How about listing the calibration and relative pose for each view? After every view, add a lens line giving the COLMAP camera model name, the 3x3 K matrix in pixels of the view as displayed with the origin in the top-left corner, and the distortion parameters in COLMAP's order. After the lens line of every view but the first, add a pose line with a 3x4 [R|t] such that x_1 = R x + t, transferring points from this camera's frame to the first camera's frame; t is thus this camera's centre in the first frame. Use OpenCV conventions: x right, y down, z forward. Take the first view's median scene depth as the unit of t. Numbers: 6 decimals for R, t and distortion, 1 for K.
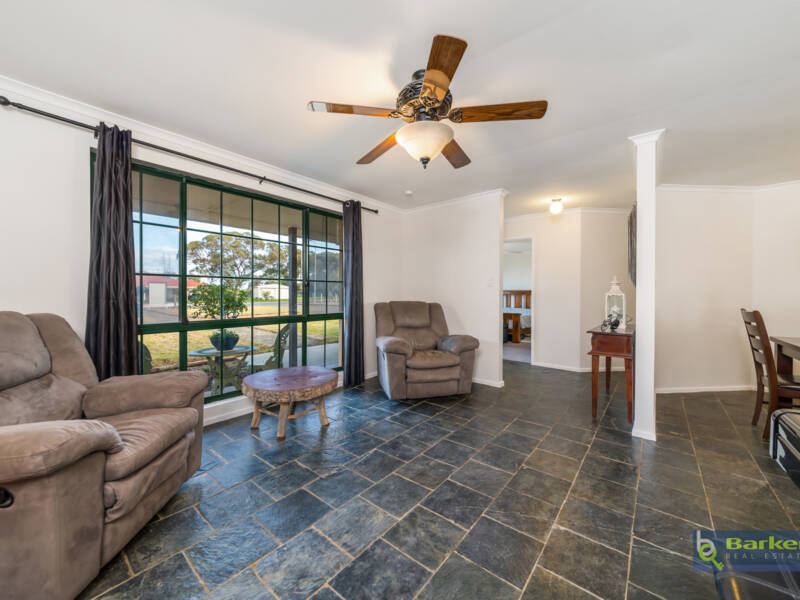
lens RADIAL K [[310.9, 0, 402.8], [0, 310.9, 294.2], [0, 0, 1]] dist [-0.001460, -0.000173]
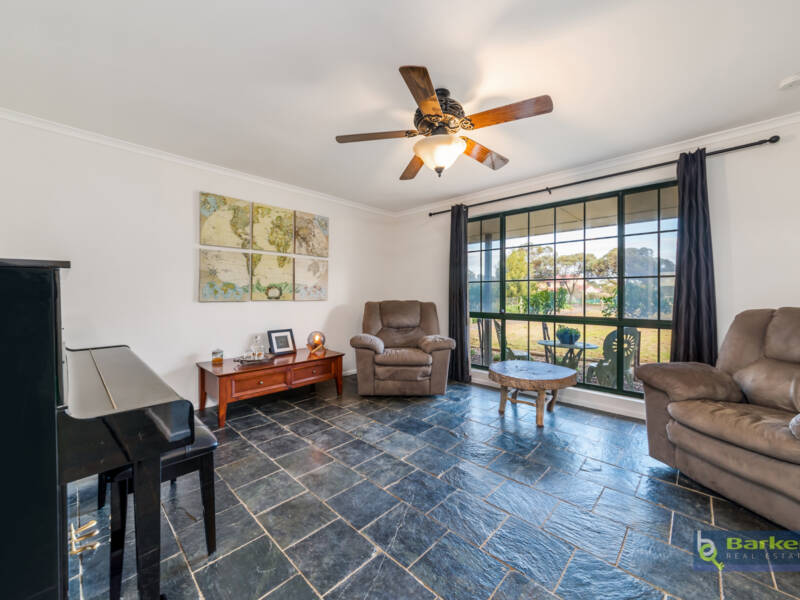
lens RADIAL K [[310.9, 0, 402.8], [0, 310.9, 294.2], [0, 0, 1]] dist [-0.001460, -0.000173]
pose [[-0.062811, 0.000668, -0.998025, 0.794846], [0.000792, 0.999999, 0.000620, 0.000695], [0.998025, -0.000752, -0.062812, 0.645797]]
